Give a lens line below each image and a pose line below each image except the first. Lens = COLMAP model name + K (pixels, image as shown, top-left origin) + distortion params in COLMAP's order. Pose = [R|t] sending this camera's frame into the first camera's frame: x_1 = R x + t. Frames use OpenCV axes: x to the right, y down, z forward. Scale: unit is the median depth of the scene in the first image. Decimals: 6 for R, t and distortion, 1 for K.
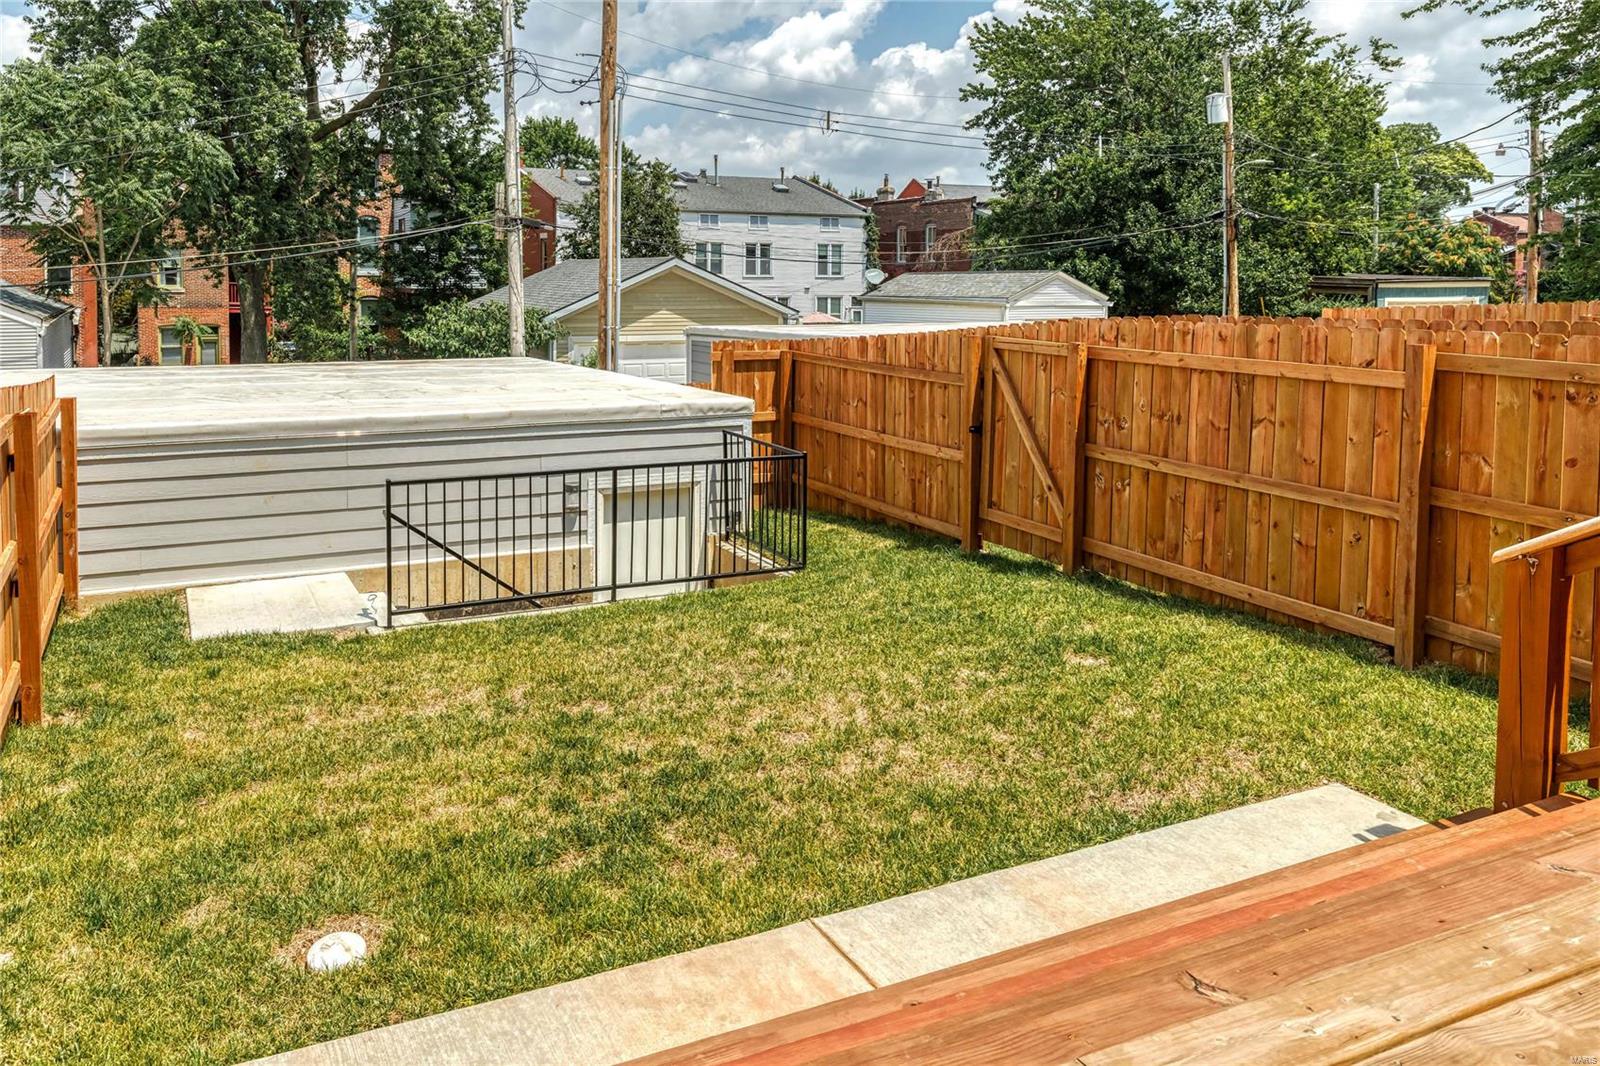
lens RADIAL K [[1120.3, 0, 684.6], [0, 1120.3, 293.9], [0, 0, 1]] dist [0.000501, -0.003710]
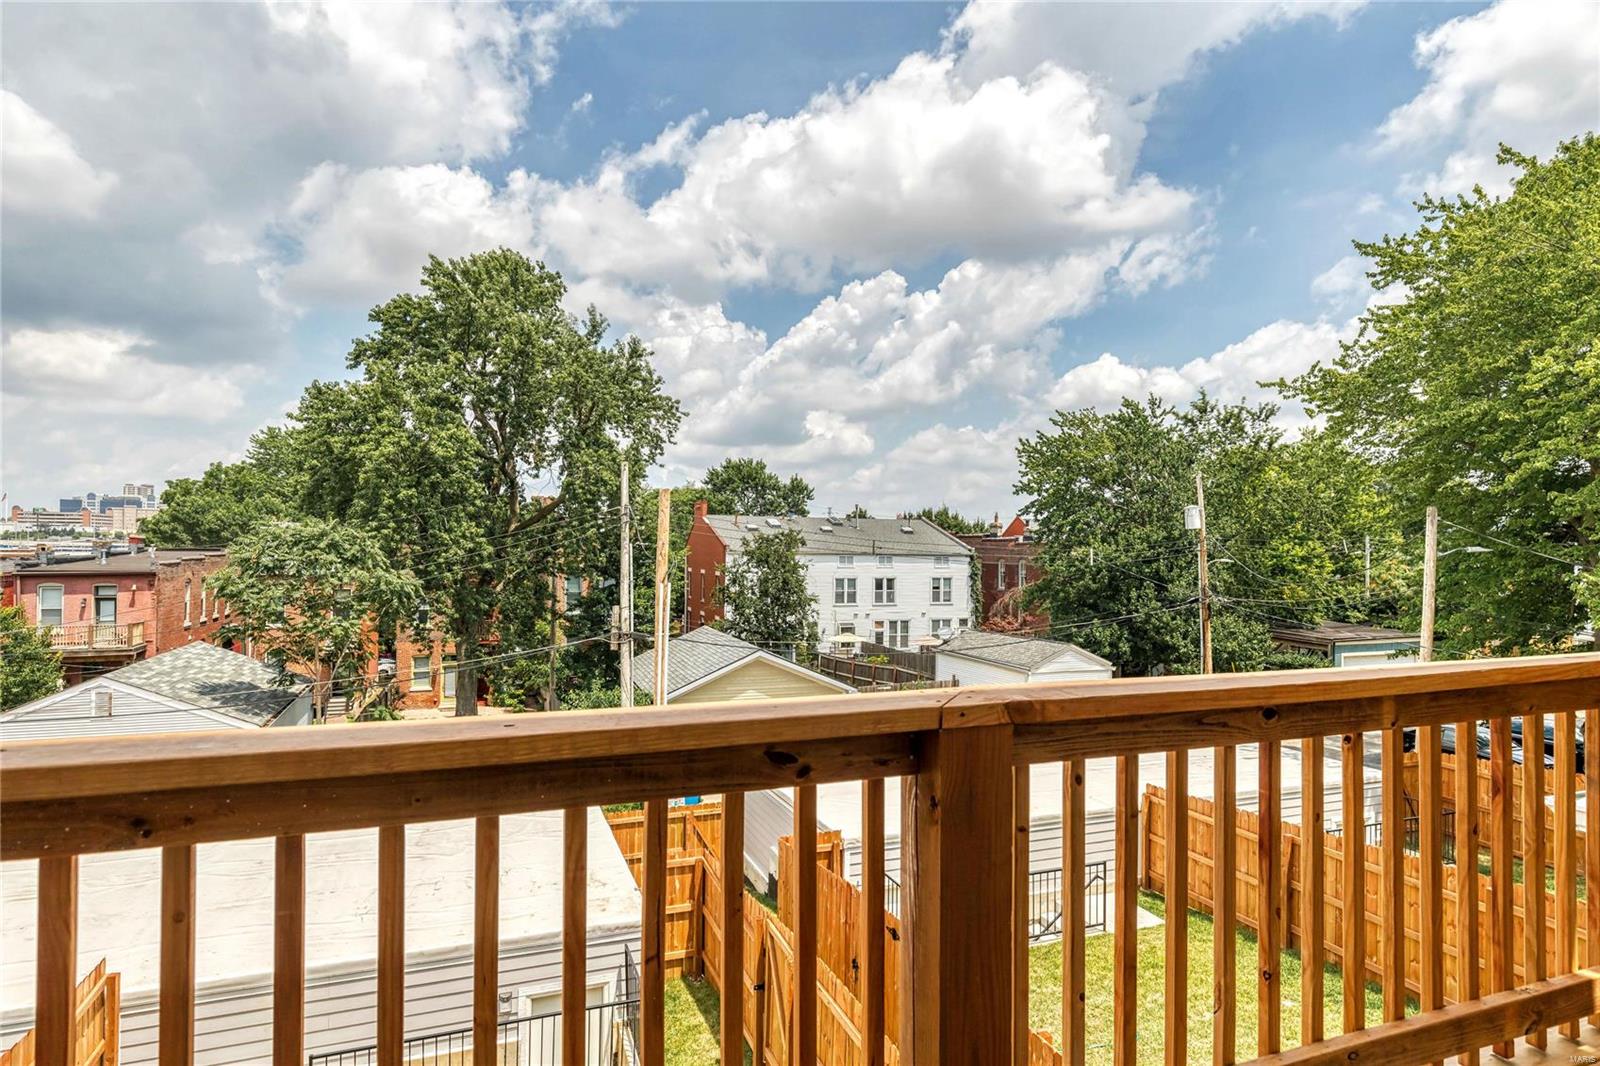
lens RADIAL K [[886.4, 0, 851.0], [0, 886.4, 533.7], [0, 0, 1]] dist [-0.000115, 0.000662]
pose [[0.999663, -0.005276, -0.025402, 0.108198], [0.004166, 0.999043, -0.043546, -0.105856], [0.025607, 0.043426, 0.998728, -0.034272]]
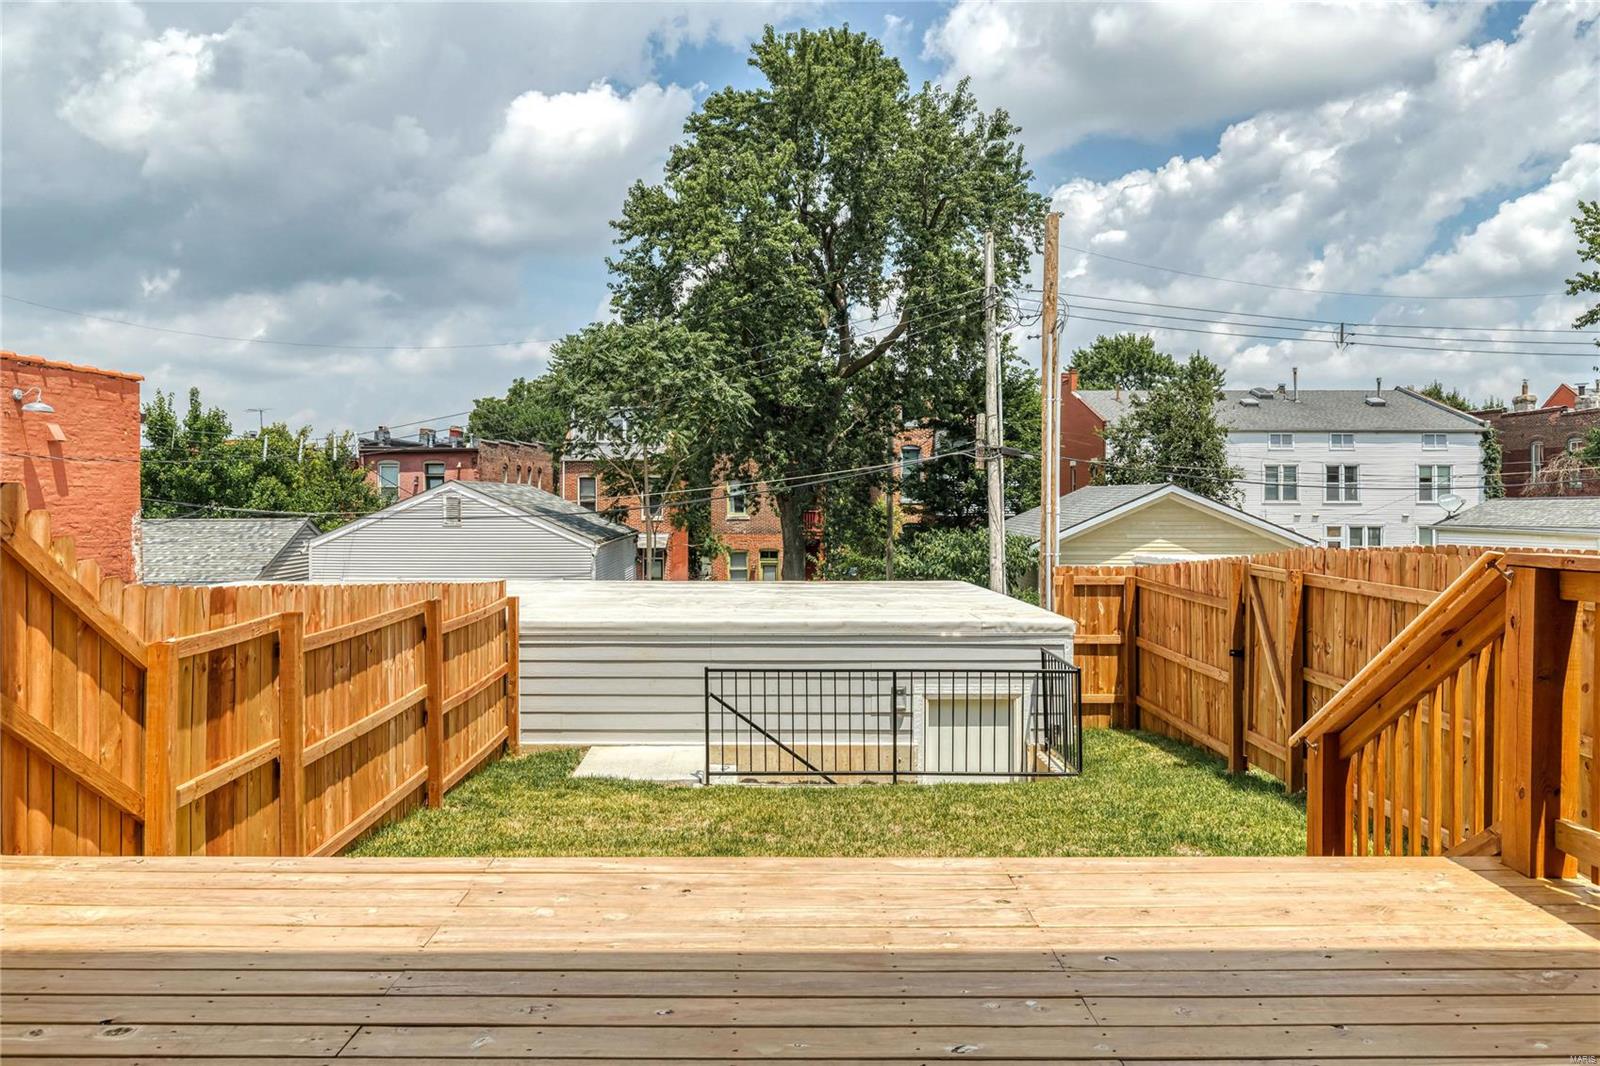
lens RADIAL K [[1173.7, 0, 796.8], [0, 1173.7, 472.9], [0, 0, 1]] dist [0.001723, -0.003025]
pose [[0.916281, -0.013320, -0.400314, 0.086318], [-0.003213, 0.999170, -0.040600, -0.000236], [0.400523, 0.038488, 0.915478, -0.044701]]
